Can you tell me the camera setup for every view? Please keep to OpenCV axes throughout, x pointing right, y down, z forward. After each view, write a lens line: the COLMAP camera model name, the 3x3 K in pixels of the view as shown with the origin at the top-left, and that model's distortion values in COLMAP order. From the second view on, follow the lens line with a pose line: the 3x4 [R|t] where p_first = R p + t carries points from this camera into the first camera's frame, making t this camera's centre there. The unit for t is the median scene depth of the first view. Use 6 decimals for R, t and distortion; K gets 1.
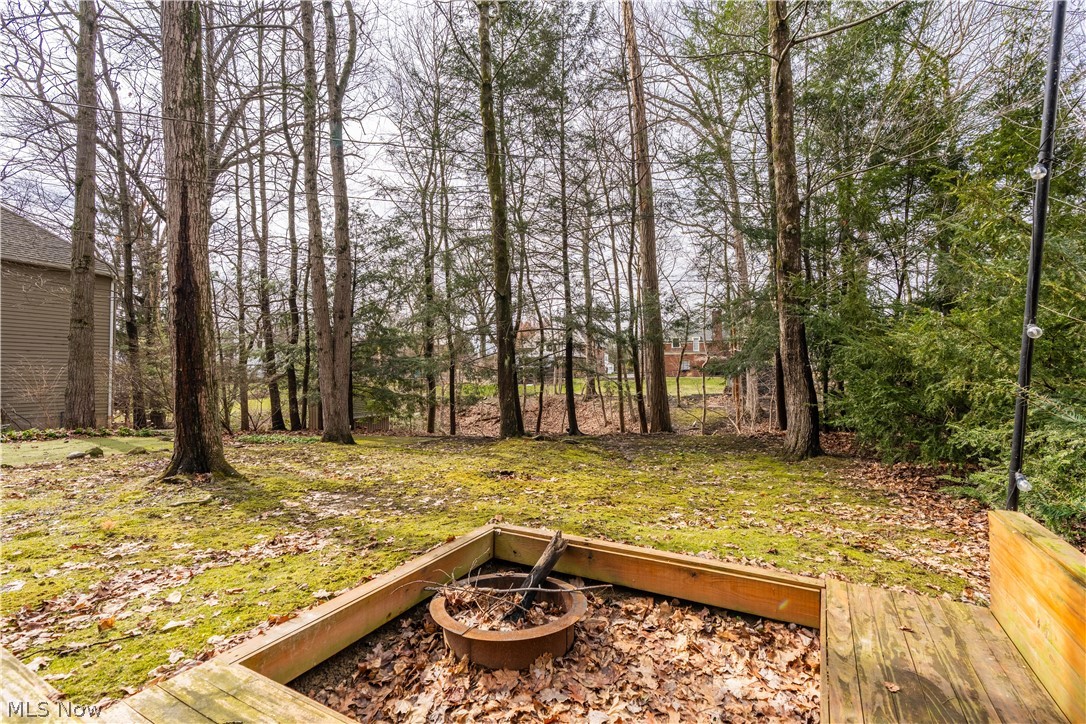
lens RADIAL K [[491.4, 0, 543.0], [0, 491.4, 362.0], [0, 0, 1]] dist [-0.000157, -0.000072]
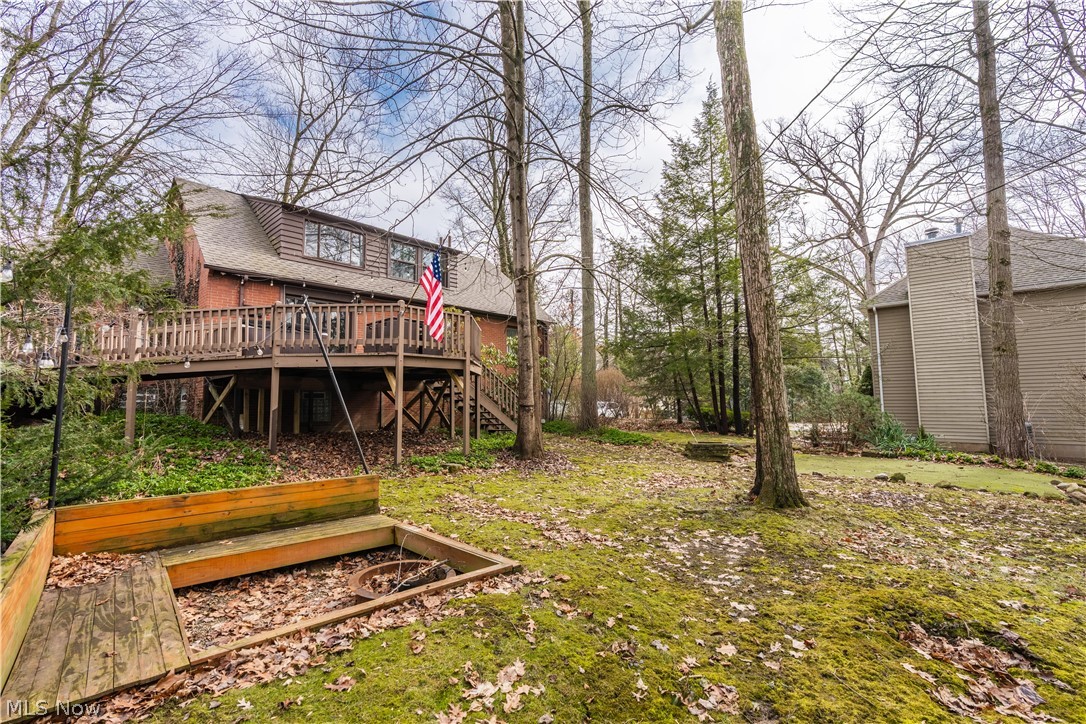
lens RADIAL K [[491.4, 0, 543.0], [0, 491.4, 362.0], [0, 0, 1]] dist [-0.000157, -0.000072]
pose [[-0.288696, -0.066530, -0.955106, 0.645790], [0.034113, 0.996235, -0.079706, -0.021395], [0.956813, -0.055592, -0.285339, 0.936154]]
